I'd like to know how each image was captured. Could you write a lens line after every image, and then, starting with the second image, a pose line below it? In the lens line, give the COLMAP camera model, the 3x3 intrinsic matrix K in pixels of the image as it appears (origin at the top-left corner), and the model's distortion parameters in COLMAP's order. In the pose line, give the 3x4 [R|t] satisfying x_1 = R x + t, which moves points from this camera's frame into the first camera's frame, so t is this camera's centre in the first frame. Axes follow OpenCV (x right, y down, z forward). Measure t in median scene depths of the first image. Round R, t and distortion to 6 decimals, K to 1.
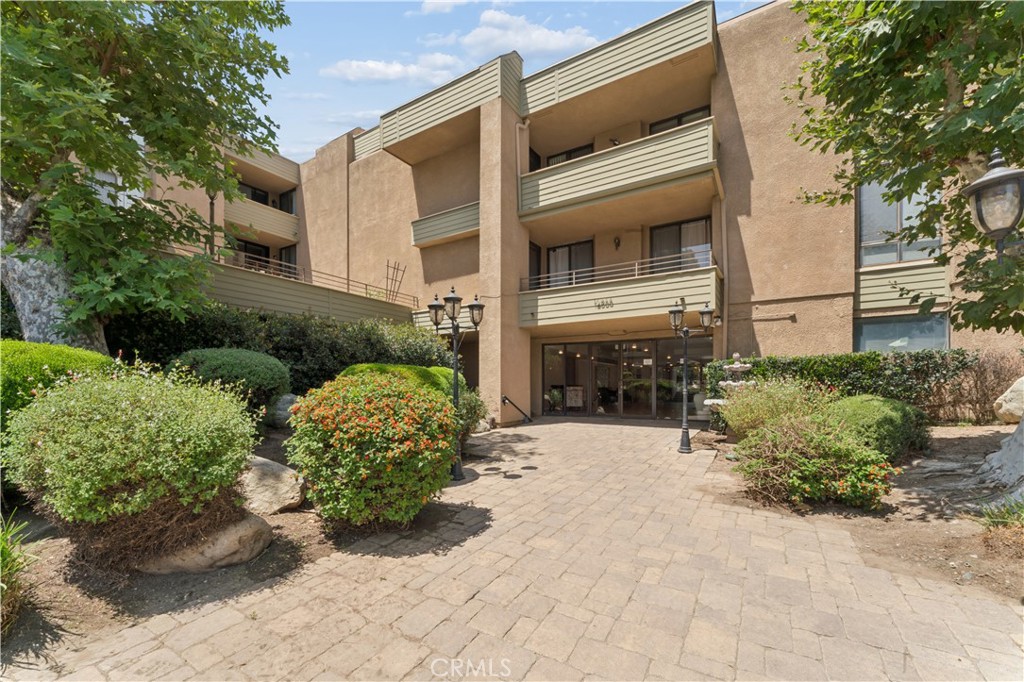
lens RADIAL K [[412.5, 0, 507.2], [0, 412.5, 373.6], [0, 0, 1]] dist [-0.001643, 0.000074]
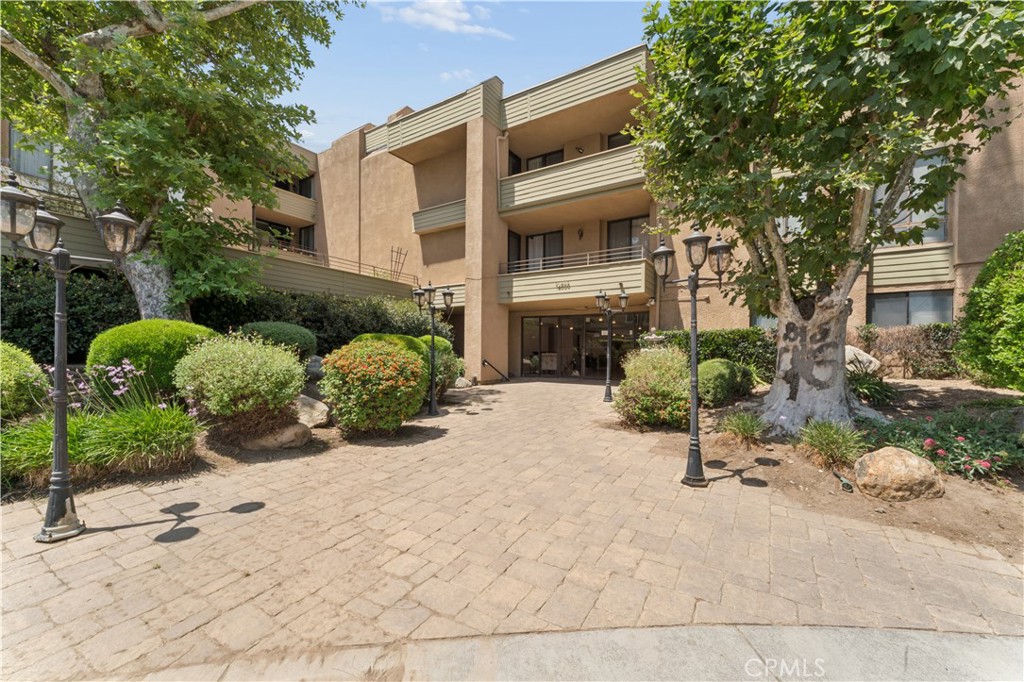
lens RADIAL K [[412.5, 0, 511.0], [0, 412.5, 347.7], [0, 0, 1]] dist [-0.001643, 0.000074]
pose [[0.999788, 0.009995, -0.017992, 0.137860], [-0.009713, 0.999829, 0.015713, -0.001330], [0.018146, -0.015535, 0.999715, -0.338995]]
